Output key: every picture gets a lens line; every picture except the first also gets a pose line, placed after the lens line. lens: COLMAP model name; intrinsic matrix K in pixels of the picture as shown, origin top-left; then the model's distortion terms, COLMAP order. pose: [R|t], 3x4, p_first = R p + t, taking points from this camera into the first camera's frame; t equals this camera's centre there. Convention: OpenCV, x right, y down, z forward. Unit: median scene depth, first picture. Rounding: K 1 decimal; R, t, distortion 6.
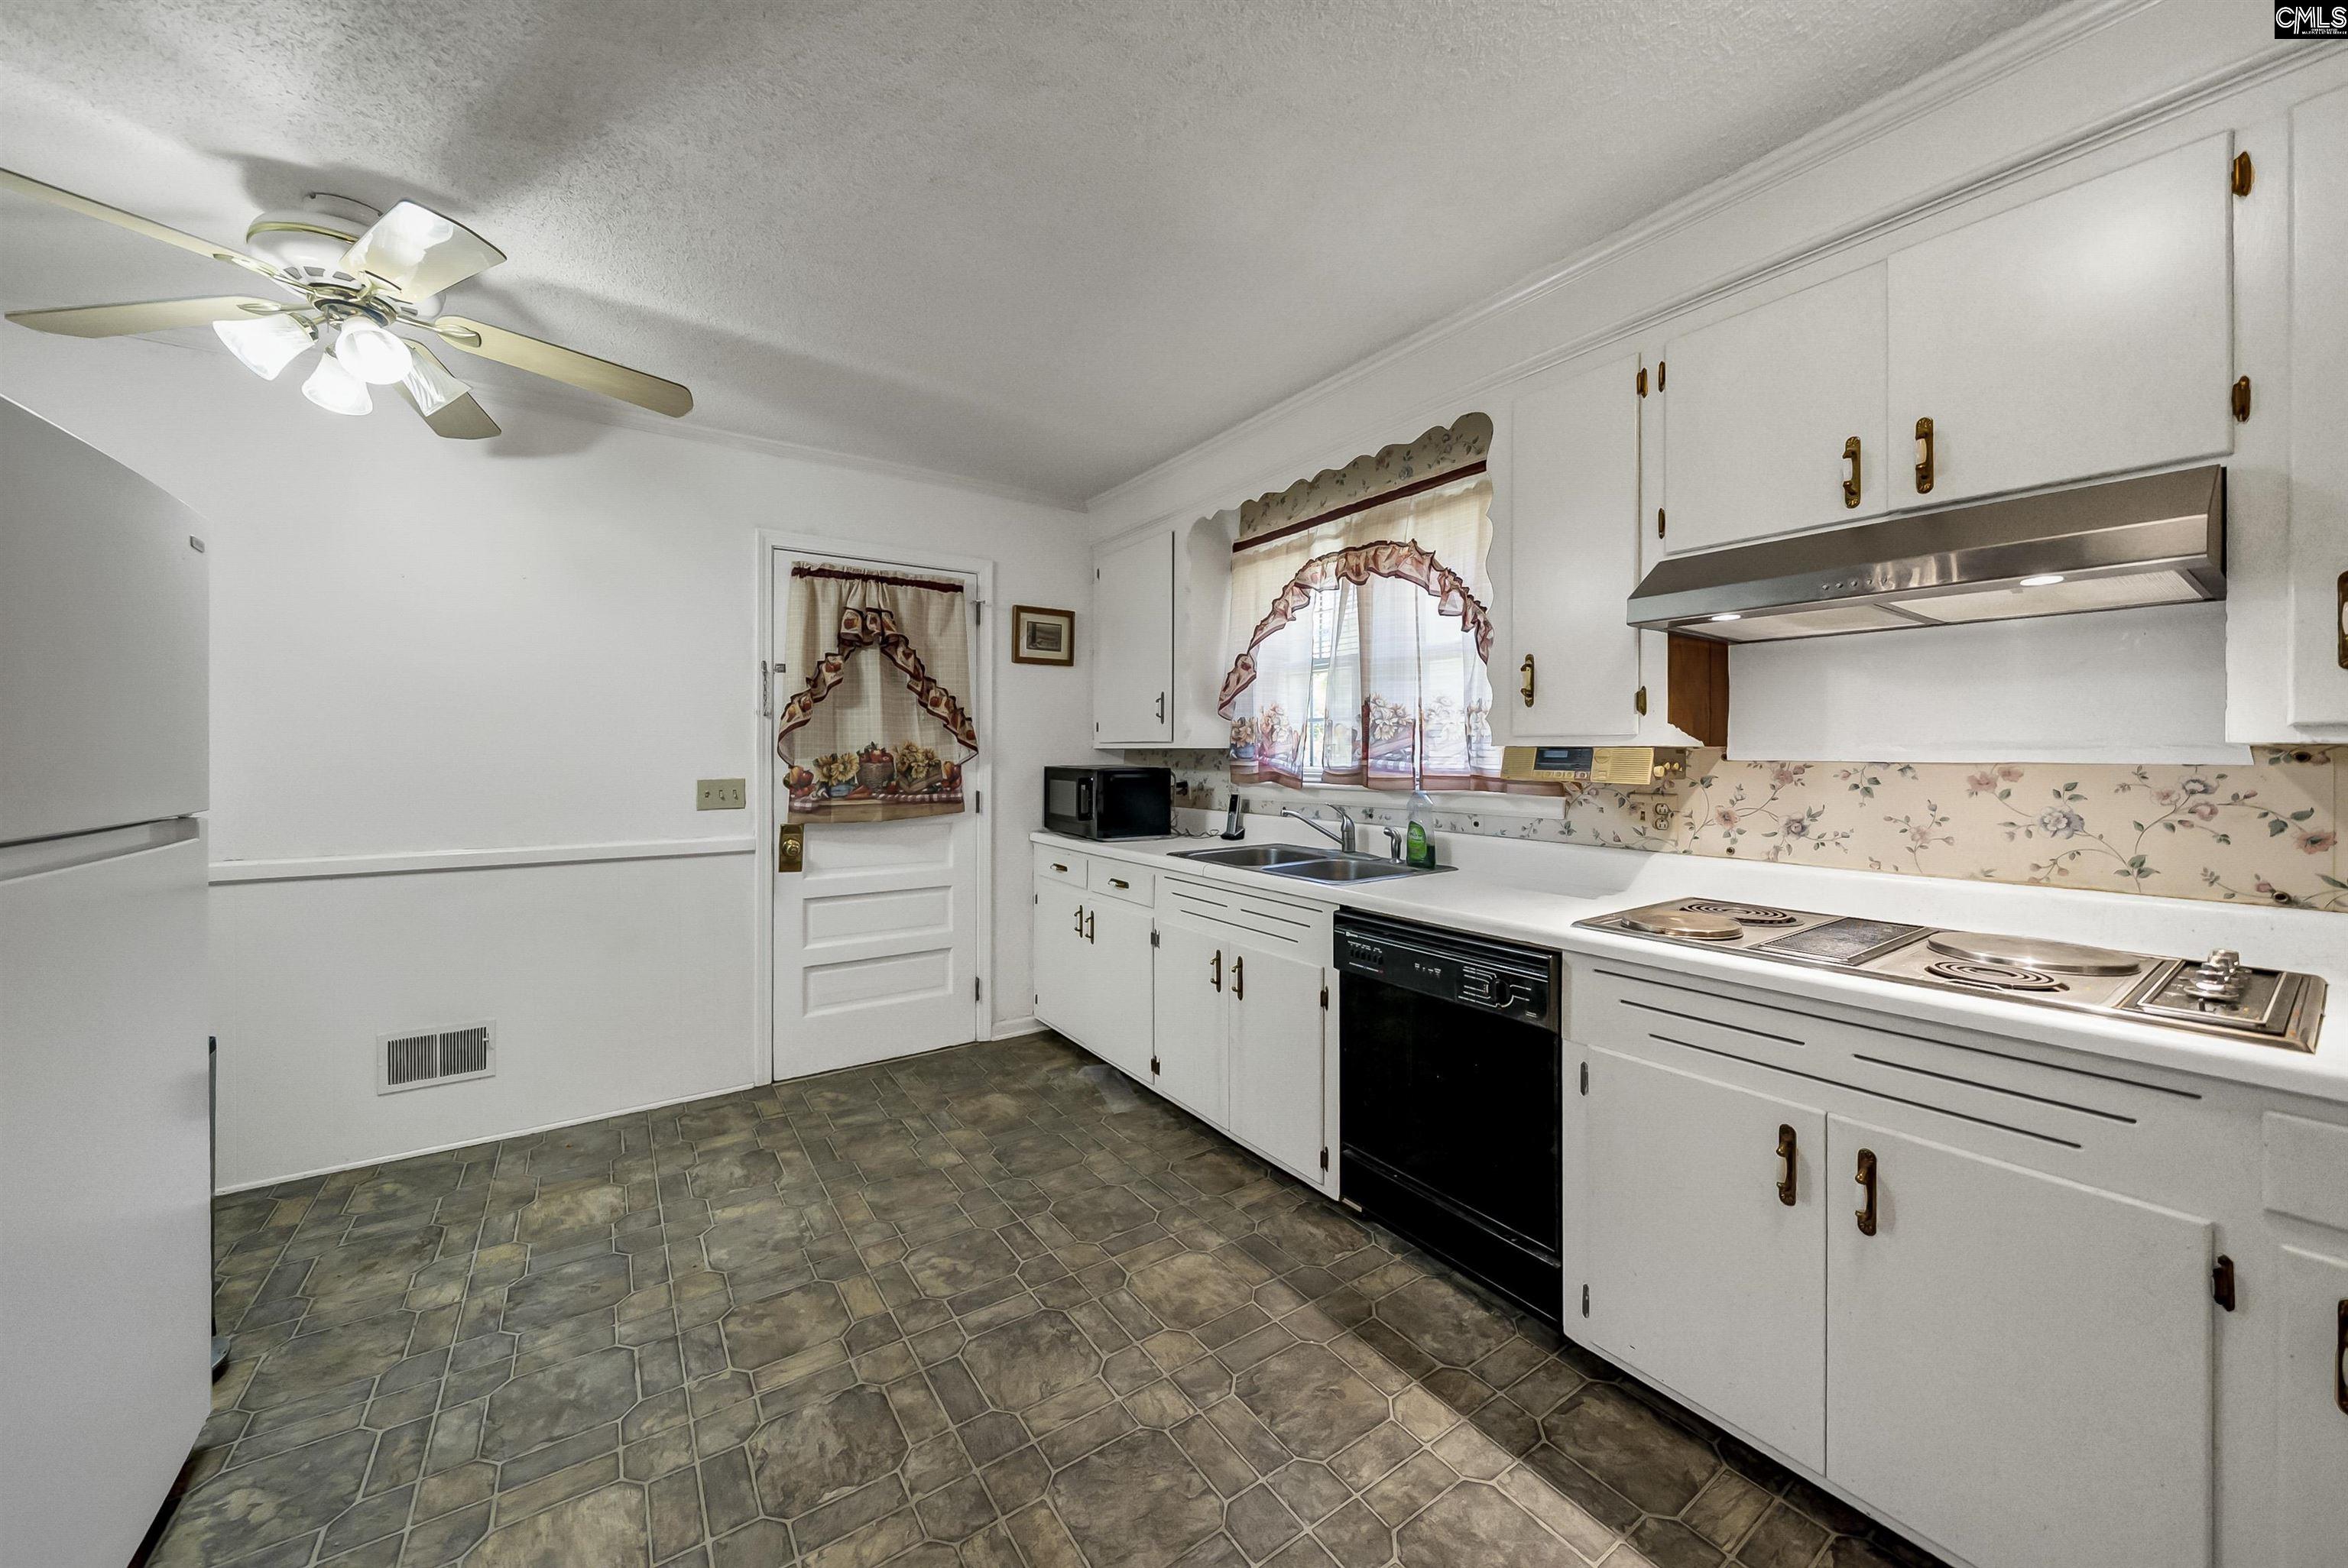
lens RADIAL K [[849.0, 0, 1169.7], [0, 849.0, 744.8], [0, 0, 1]] dist [-0.000145, 0.000035]
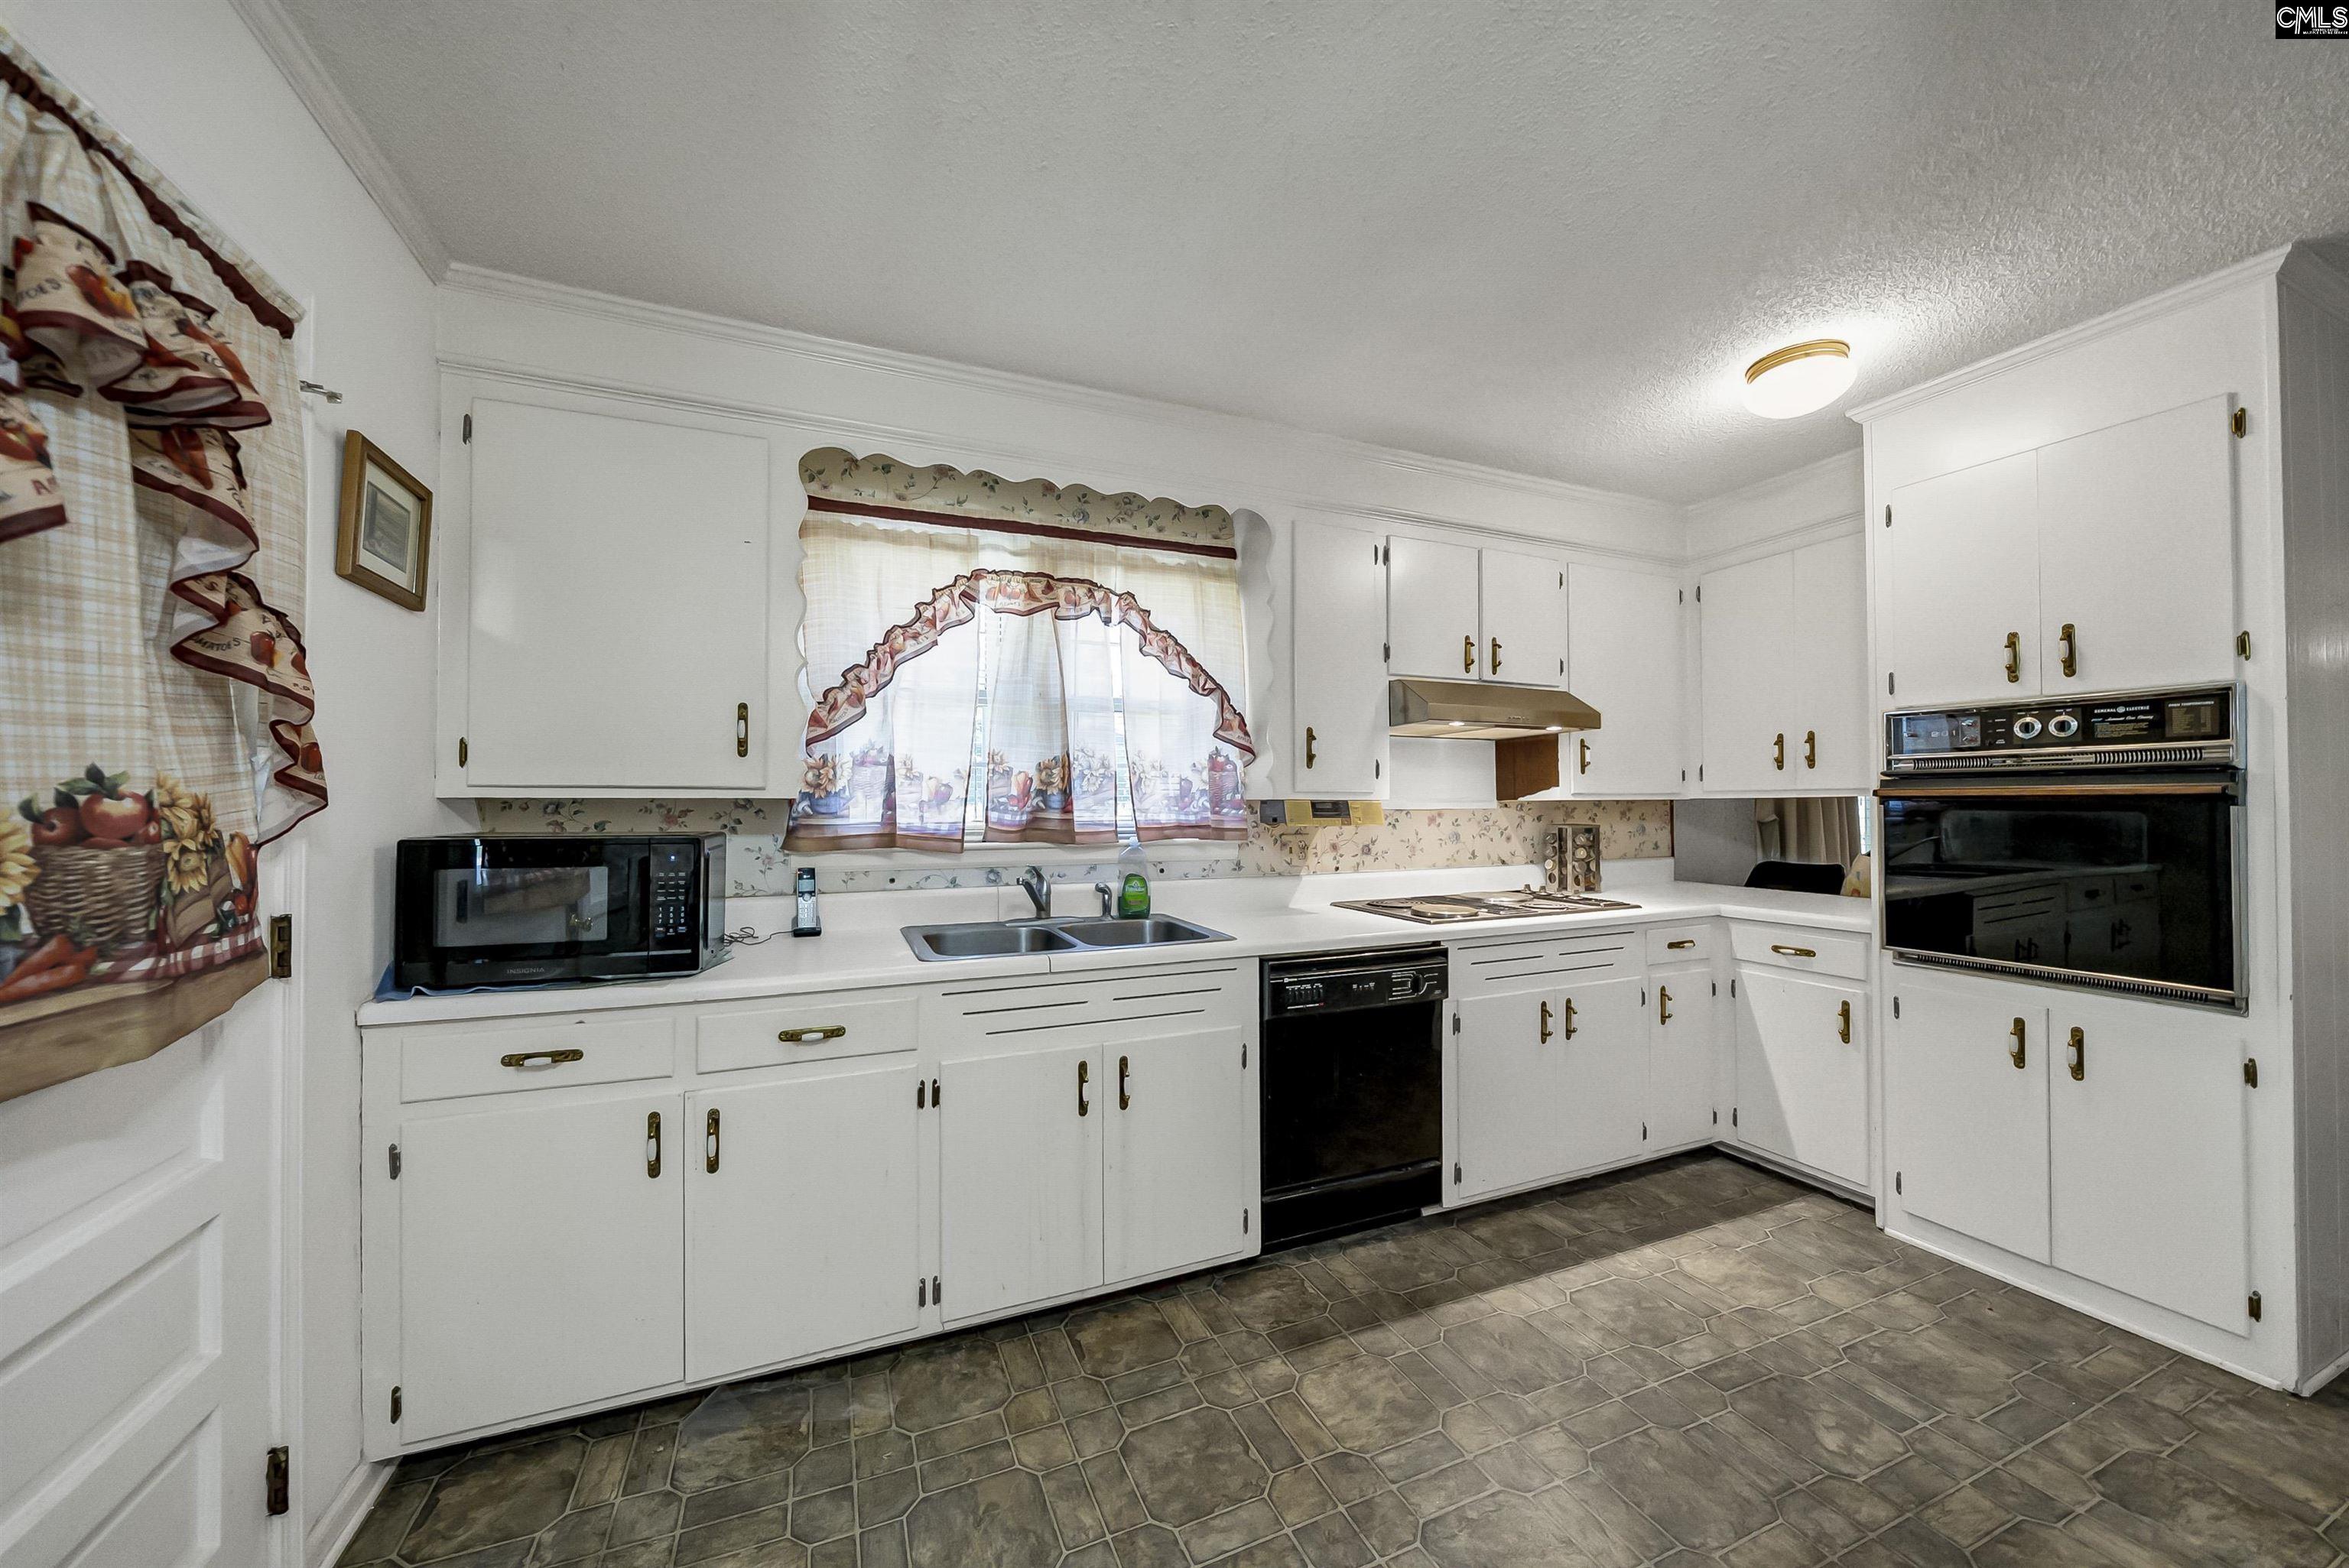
lens RADIAL K [[818.4, 0, 1174.5], [0, 818.4, 784.0], [0, 0, 1]] dist [-0.004856, 0.000058]
pose [[0.199673, 0.023149, 0.979589, -0.777744], [-0.008044, 0.999726, -0.021985, 0.006497], [-0.979830, -0.003490, 0.199805, 0.910357]]
